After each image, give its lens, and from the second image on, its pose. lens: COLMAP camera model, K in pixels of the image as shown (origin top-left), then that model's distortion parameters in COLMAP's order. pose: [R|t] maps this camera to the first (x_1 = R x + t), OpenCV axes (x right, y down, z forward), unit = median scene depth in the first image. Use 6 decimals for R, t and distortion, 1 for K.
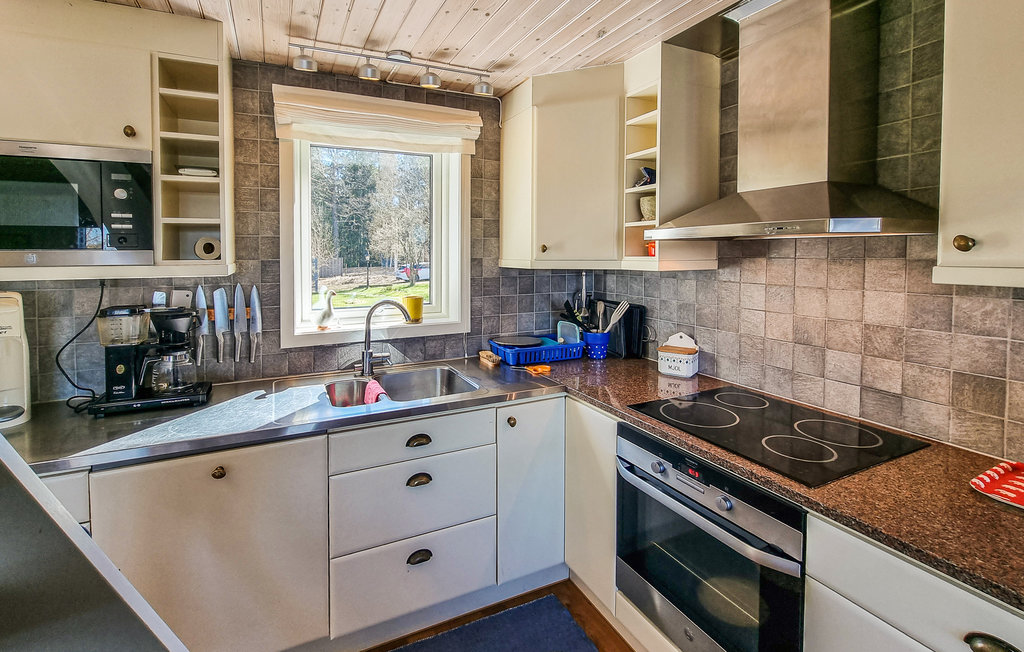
lens RADIAL K [[477.1, 0, 494.9], [0, 477.1, 265.9], [0, 0, 1]] dist [0.000753, 0.000045]
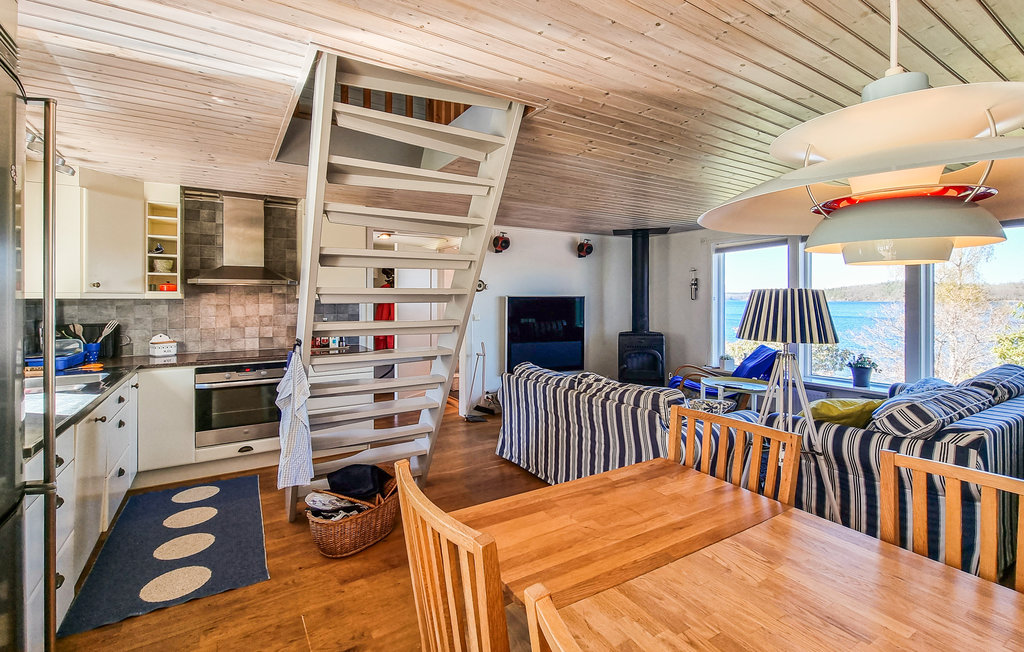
lens RADIAL K [[453.4, 0, 510.4], [0, 453.4, 303.7], [0, 0, 1]] dist [0.000055, -0.000018]
pose [[-0.124034, -0.003365, 0.992272, -1.841999], [0.029693, 0.999534, 0.007102, 0.063723], [-0.991834, 0.030345, -0.123877, -0.145969]]
